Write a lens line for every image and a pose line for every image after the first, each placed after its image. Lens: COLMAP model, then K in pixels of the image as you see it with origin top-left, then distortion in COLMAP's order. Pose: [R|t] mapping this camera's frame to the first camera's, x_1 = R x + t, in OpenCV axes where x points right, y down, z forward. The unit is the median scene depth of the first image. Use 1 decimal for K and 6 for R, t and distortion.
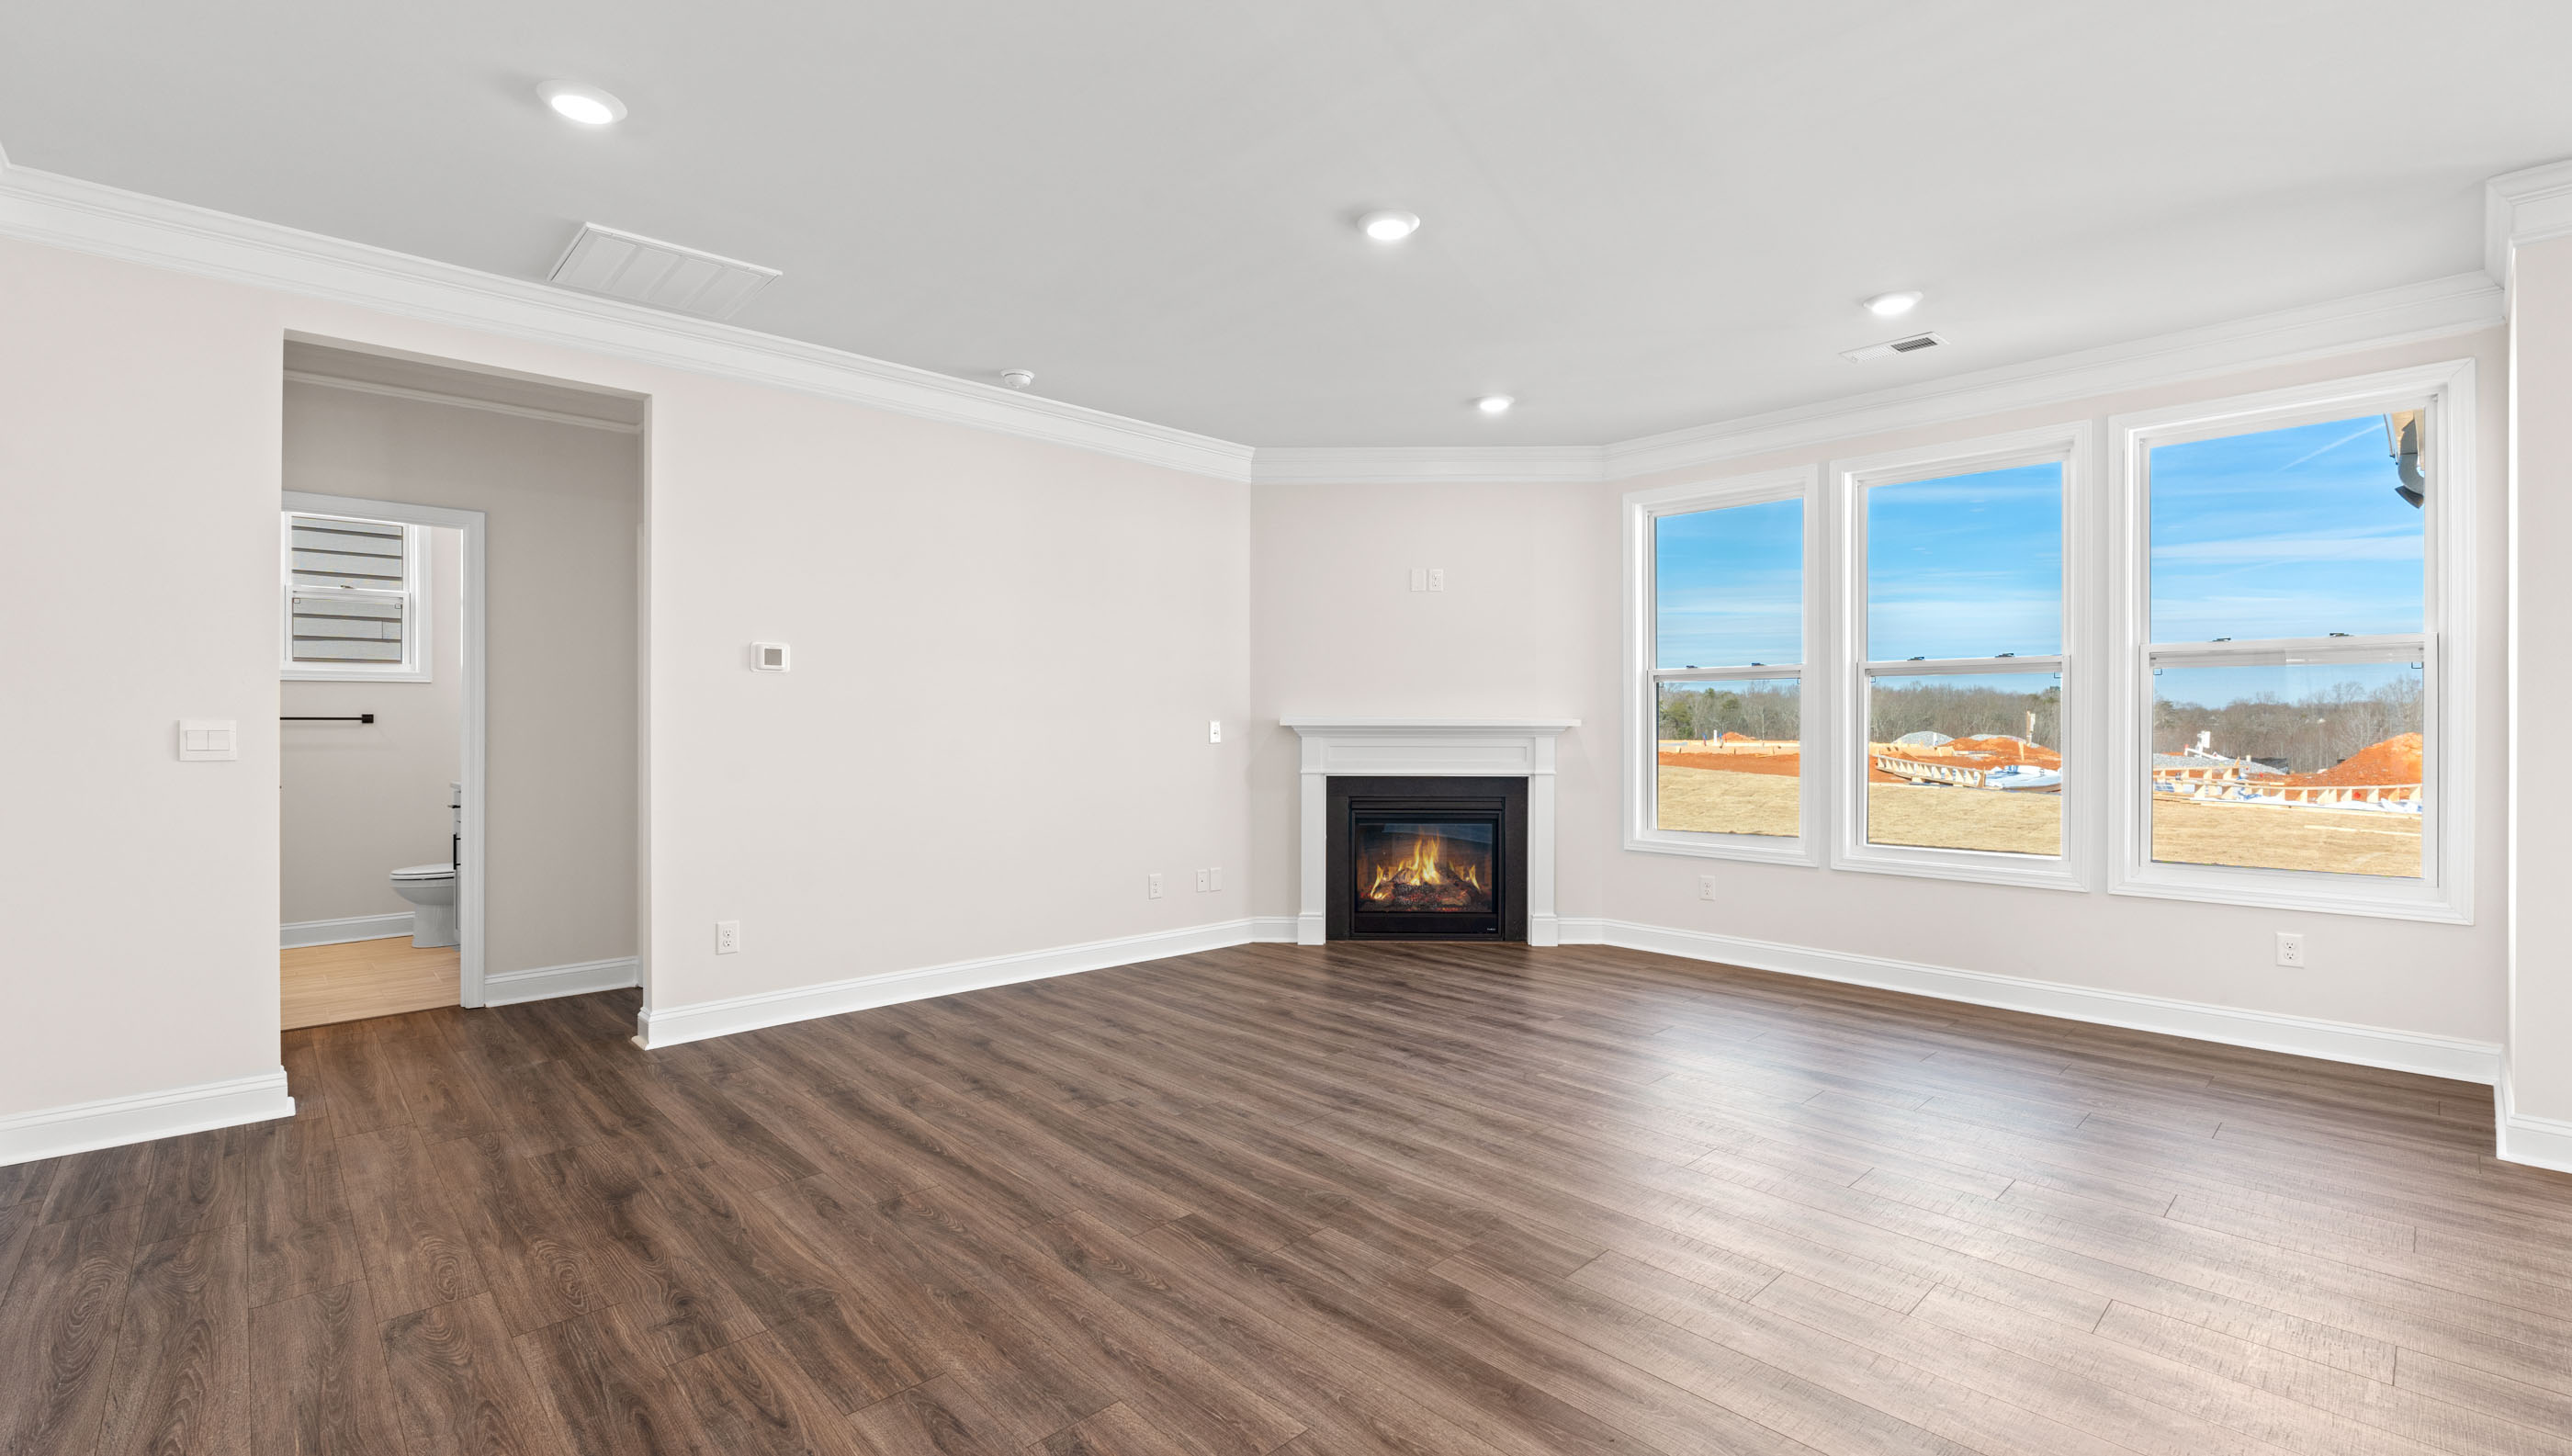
lens RADIAL K [[1111.3, 0, 1278.4], [0, 1111.3, 712.6], [0, 0, 1]] dist [-0.006608, -0.001672]
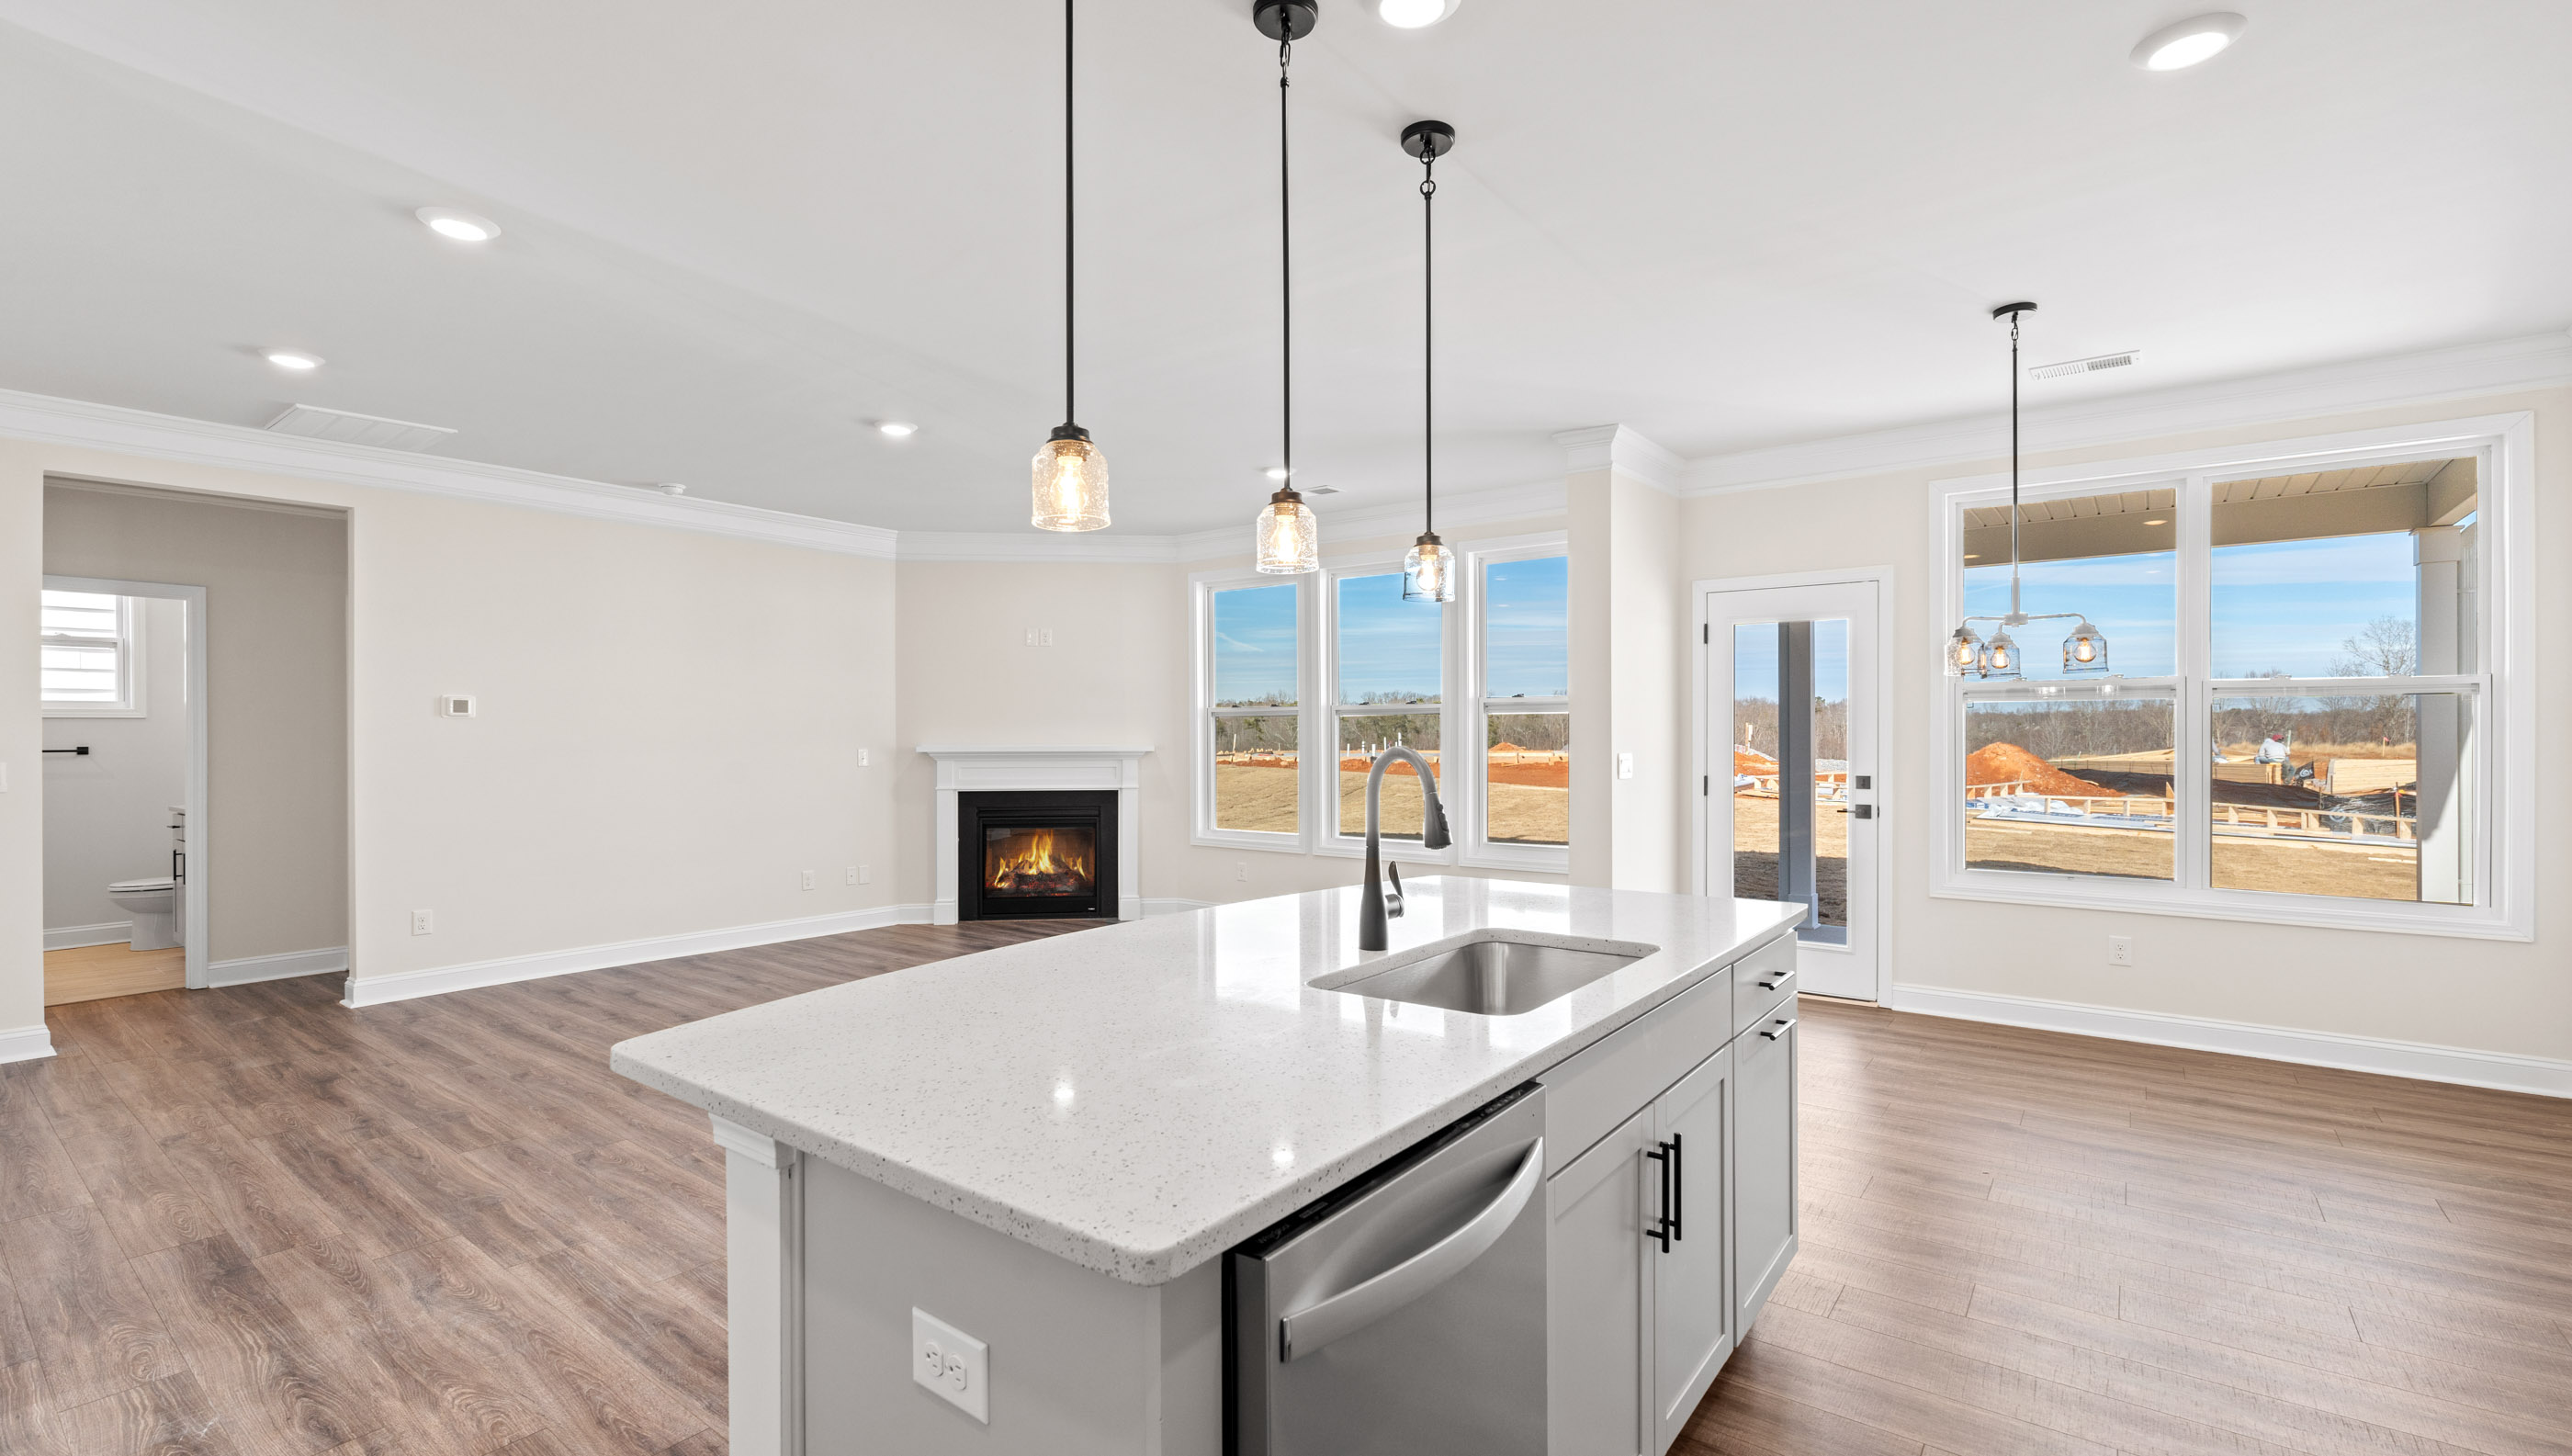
lens RADIAL K [[1111.3, 0, 1278.6], [0, 1111.3, 722.6], [0, 0, 1]] dist [-0.006608, -0.001672]
pose [[0.986443, -0.003296, 0.164069, 0.271767], [0.003385, 0.999994, -0.000264, -0.026984], [-0.164067, 0.000815, 0.986449, -0.427949]]
